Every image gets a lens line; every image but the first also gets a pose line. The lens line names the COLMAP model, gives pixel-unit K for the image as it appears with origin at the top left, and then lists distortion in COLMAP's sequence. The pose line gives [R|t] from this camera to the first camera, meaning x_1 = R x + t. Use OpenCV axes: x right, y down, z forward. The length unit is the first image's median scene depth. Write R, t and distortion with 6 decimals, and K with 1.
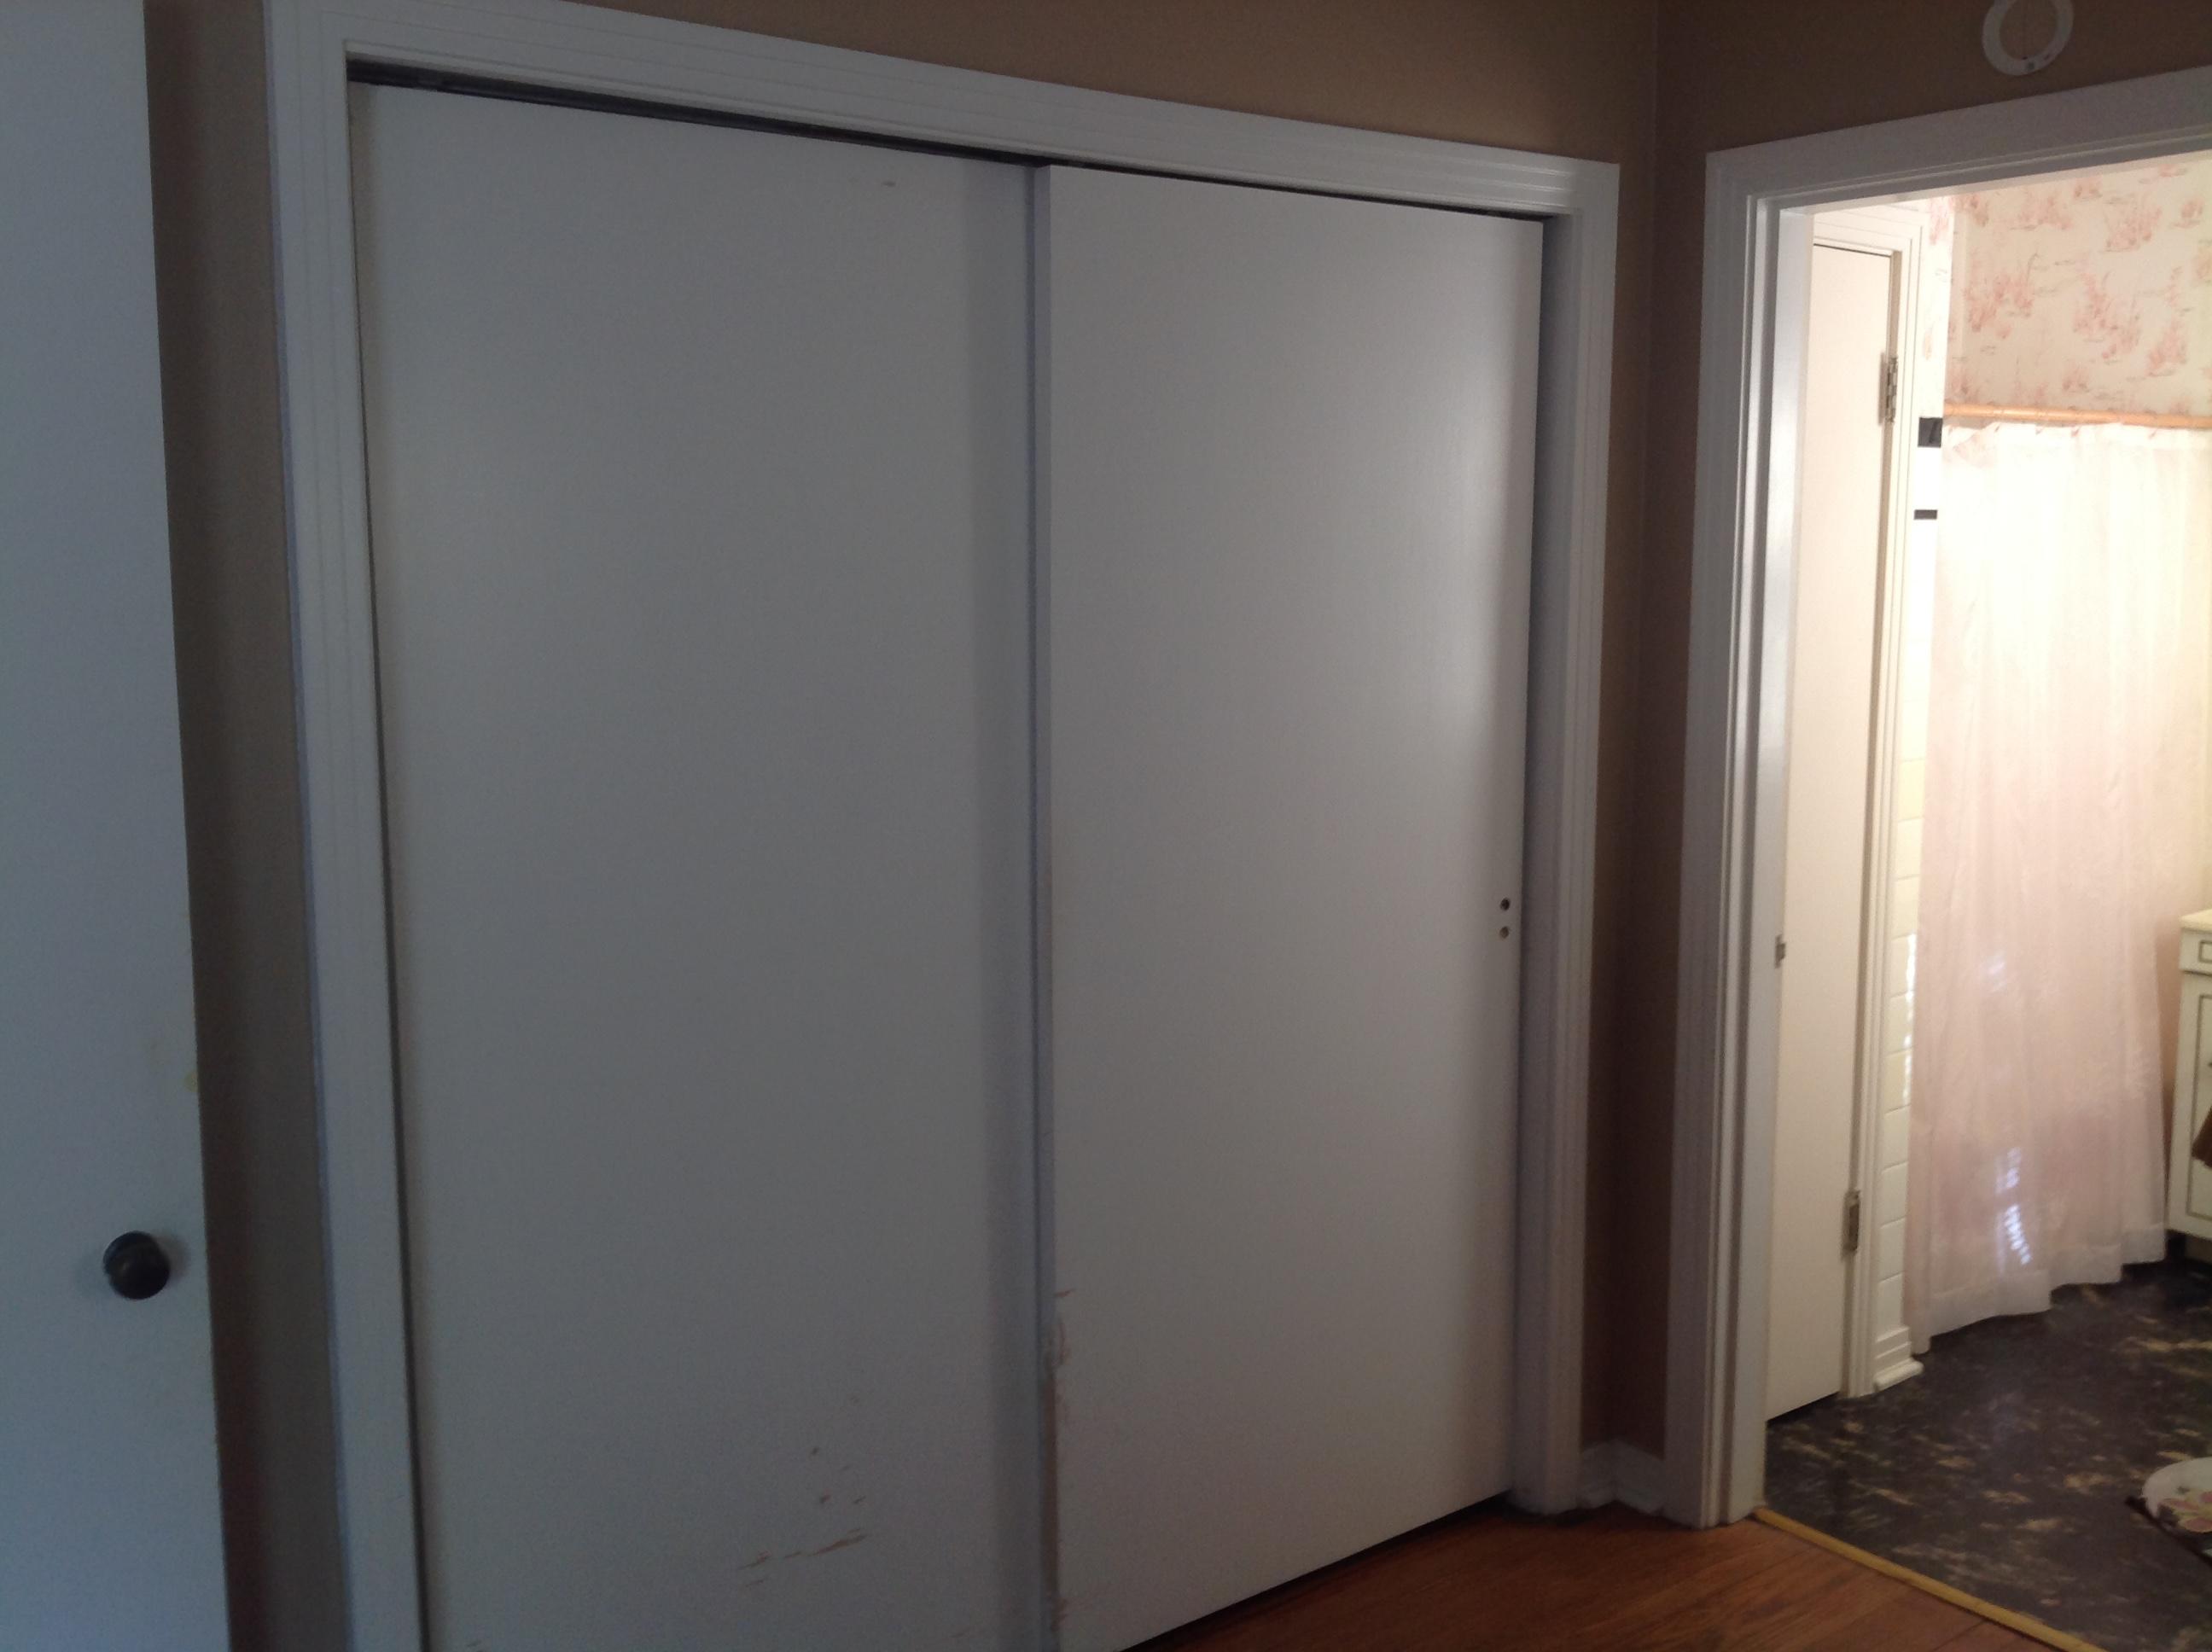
lens RADIAL K [[2110.6, 0, 1102.0], [0, 2110.6, 830.2], [0, 0, 1]] dist [0.136309, -0.285225]
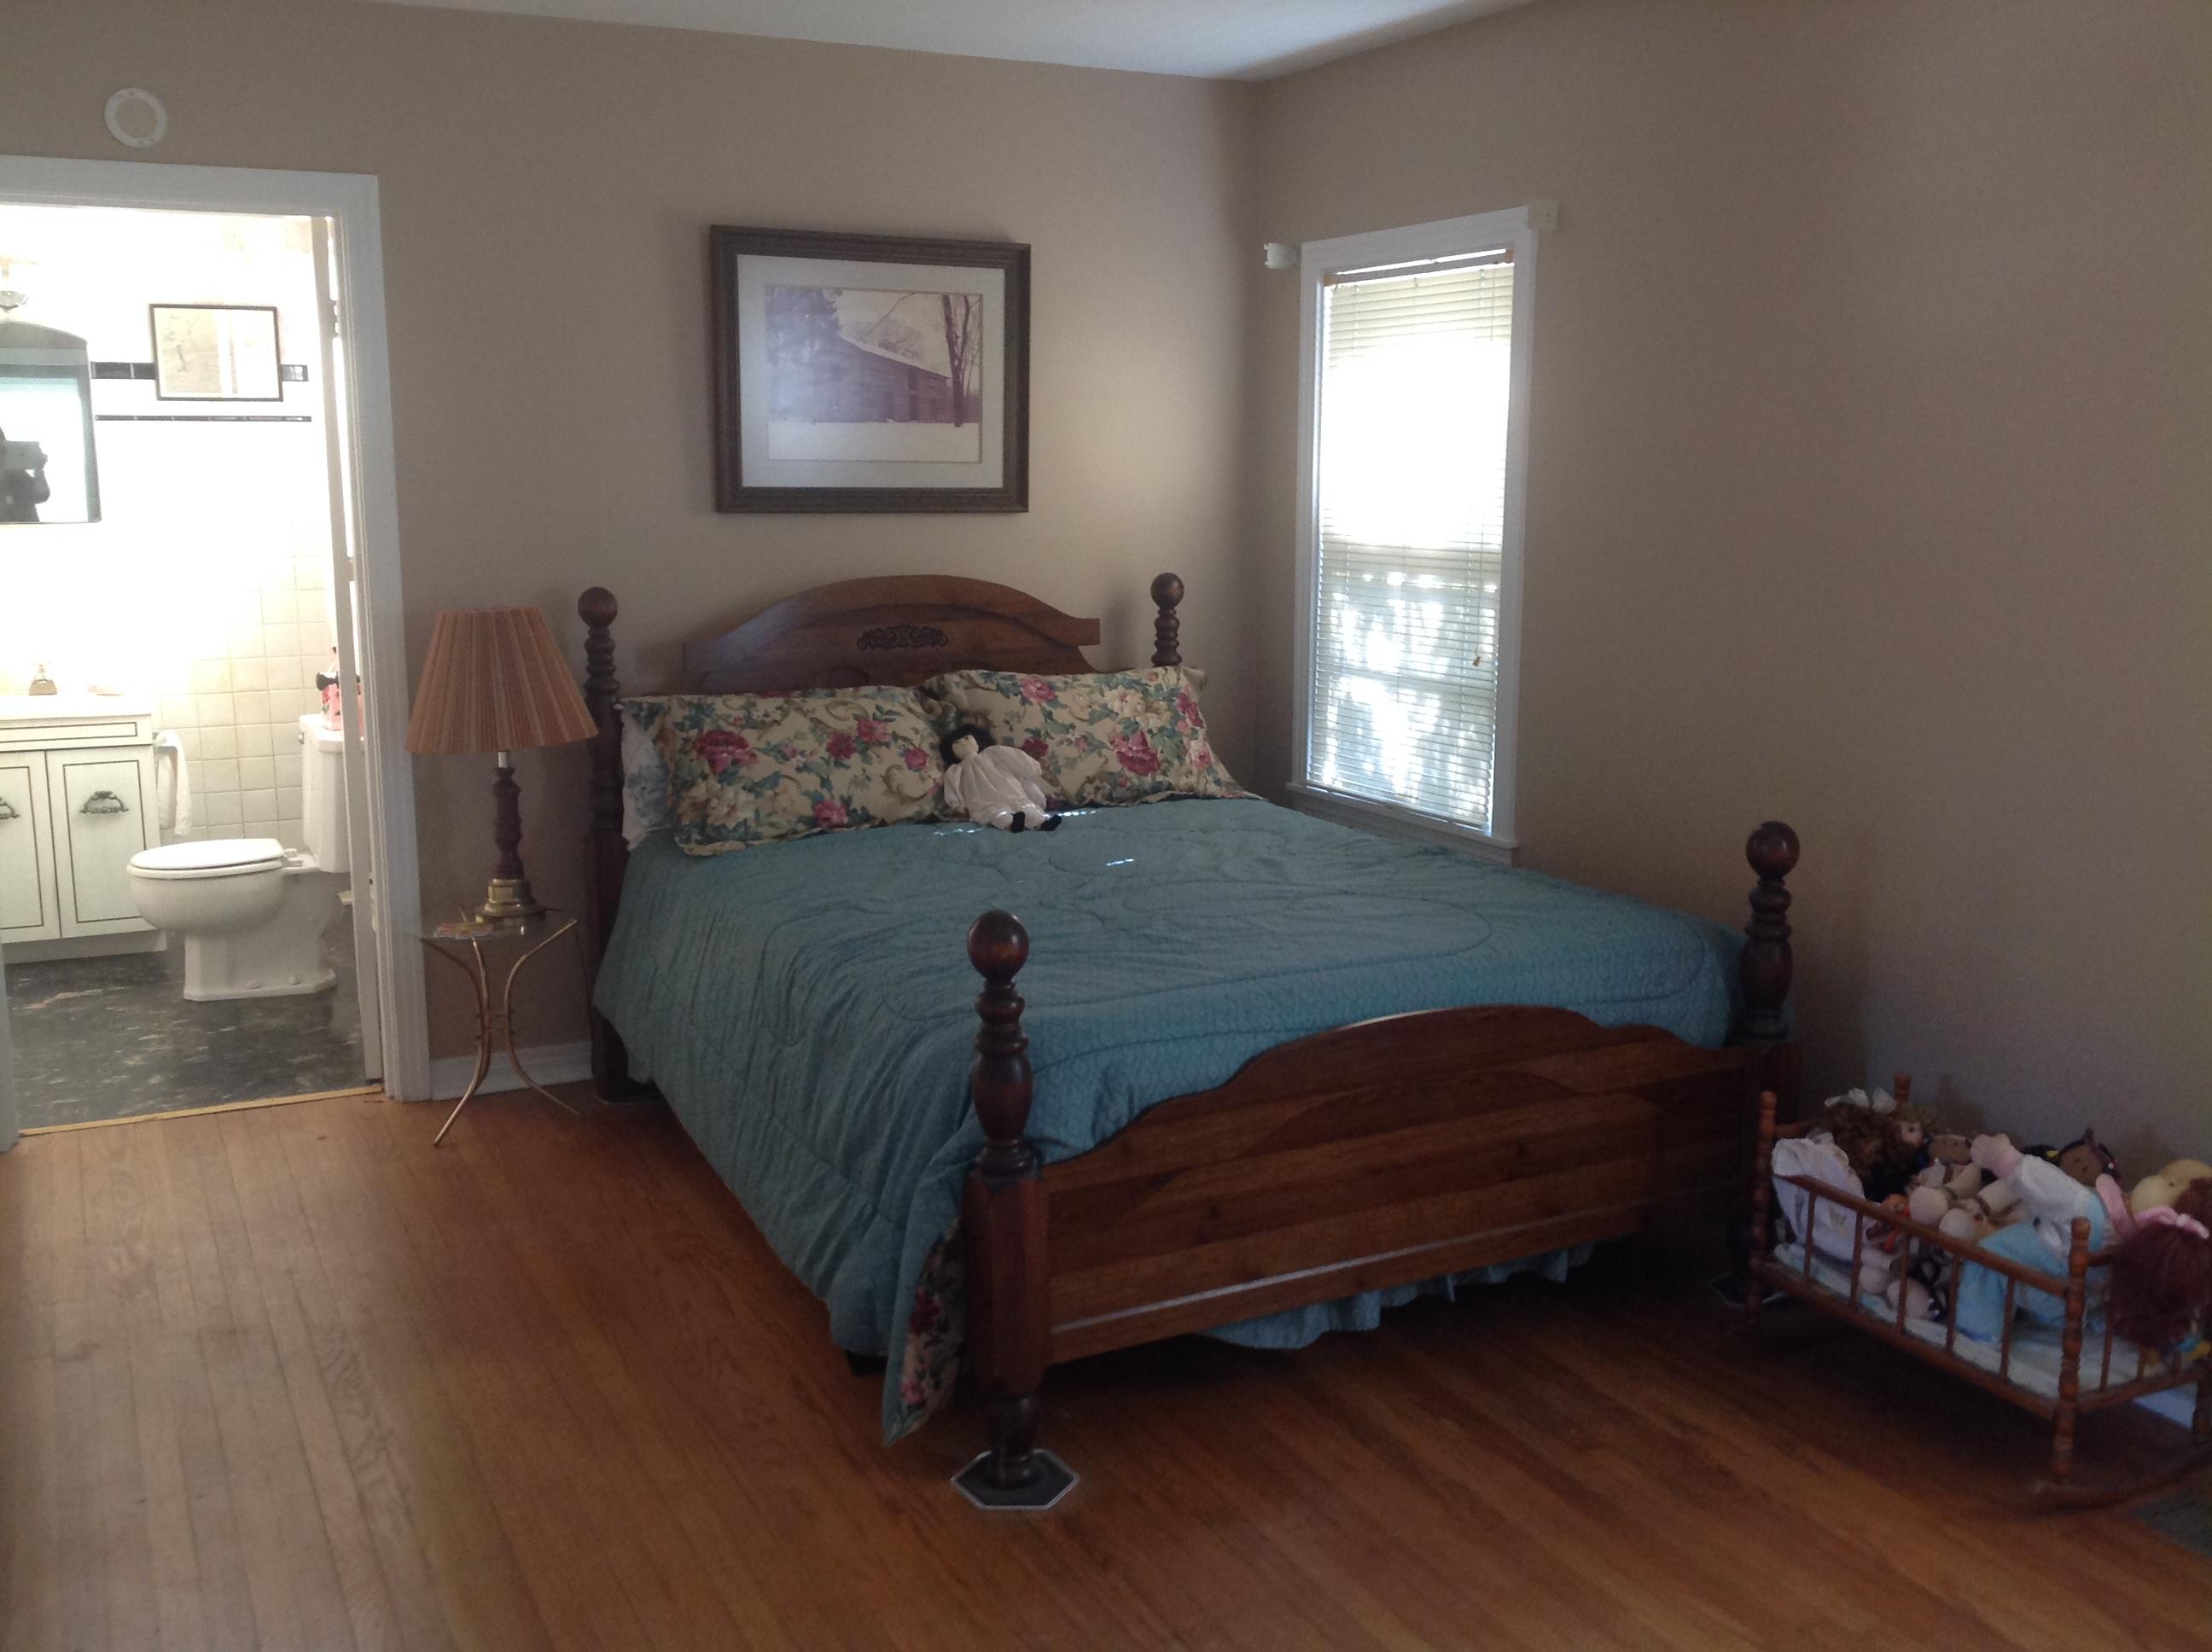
lens RADIAL K [[2110.6, 0, 1102.0], [0, 2110.6, 830.2], [0, 0, 1]] dist [0.136309, -0.285225]
pose [[0.205663, -0.172374, 0.963322, -0.694653], [0.128132, 0.980634, 0.148117, 0.005171], [-0.970198, 0.092970, 0.223767, -0.017151]]
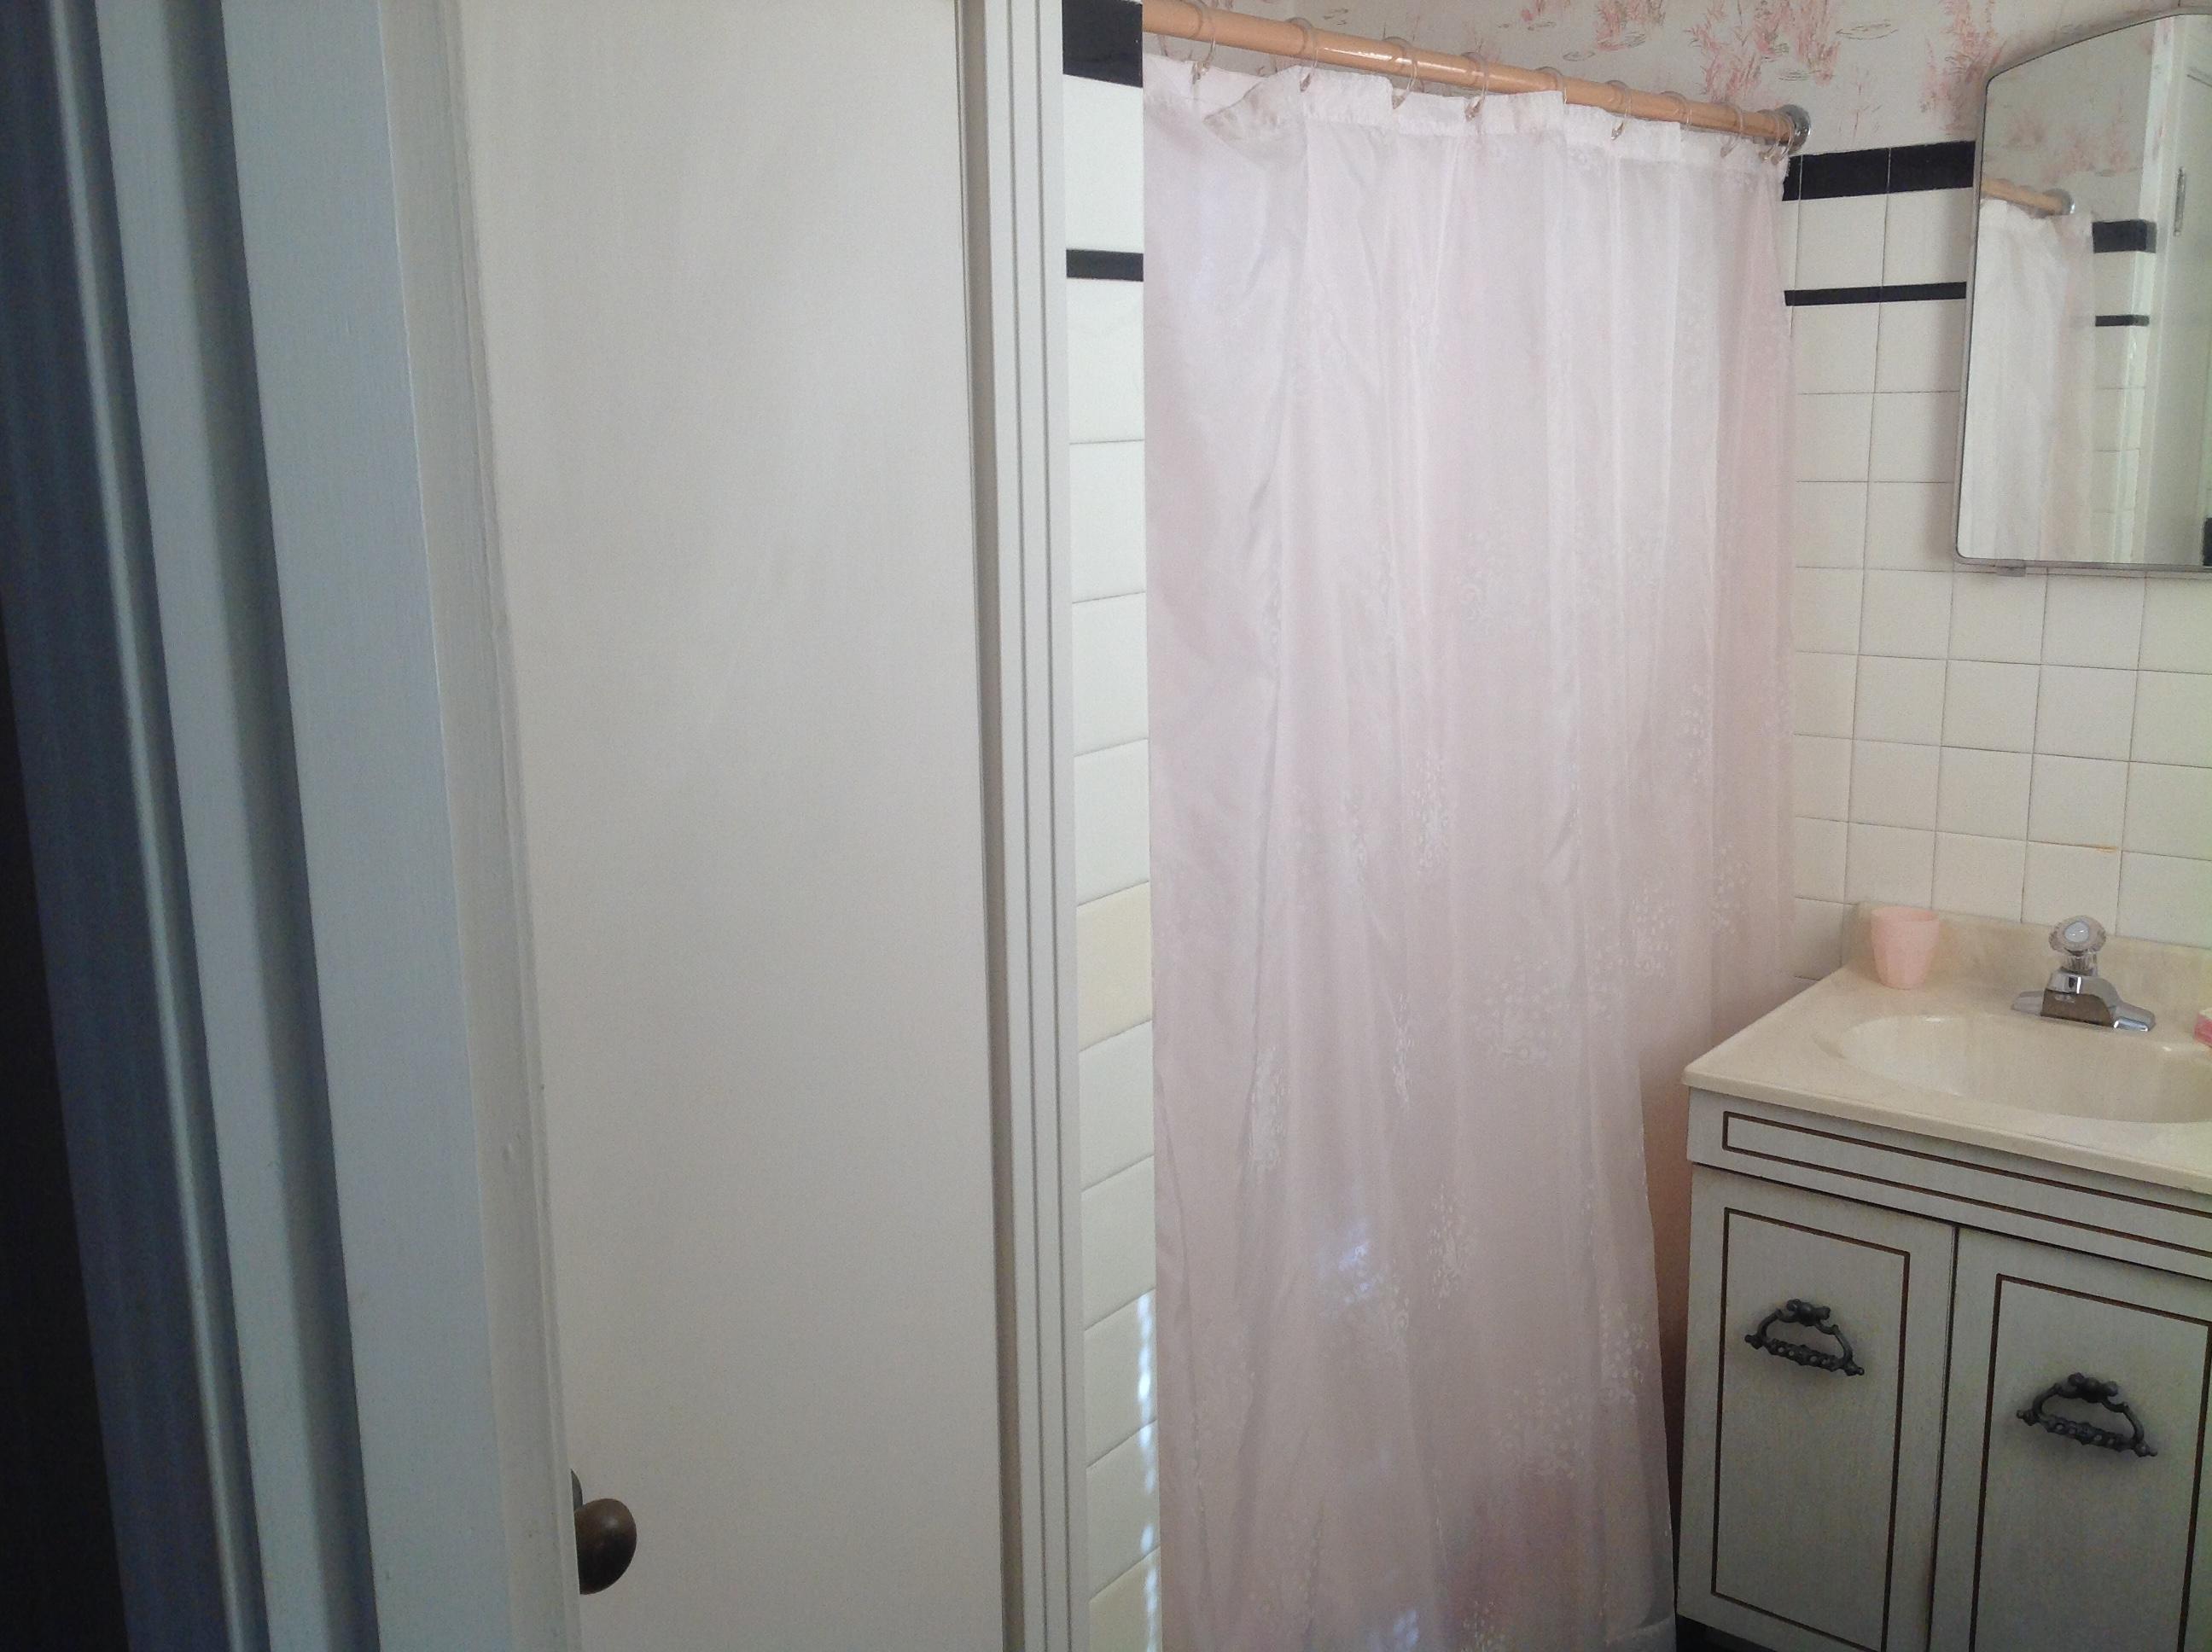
lens RADIAL K [[2110.6, 0, 1102.0], [0, 2110.6, 830.2], [0, 0, 1]] dist [0.136309, -0.285225]
pose [[0.970458, -0.061779, 0.233225, 0.255520], [0.044408, 0.995884, 0.079014, -0.068459], [-0.237147, -0.066323, 0.969207, 0.554454]]
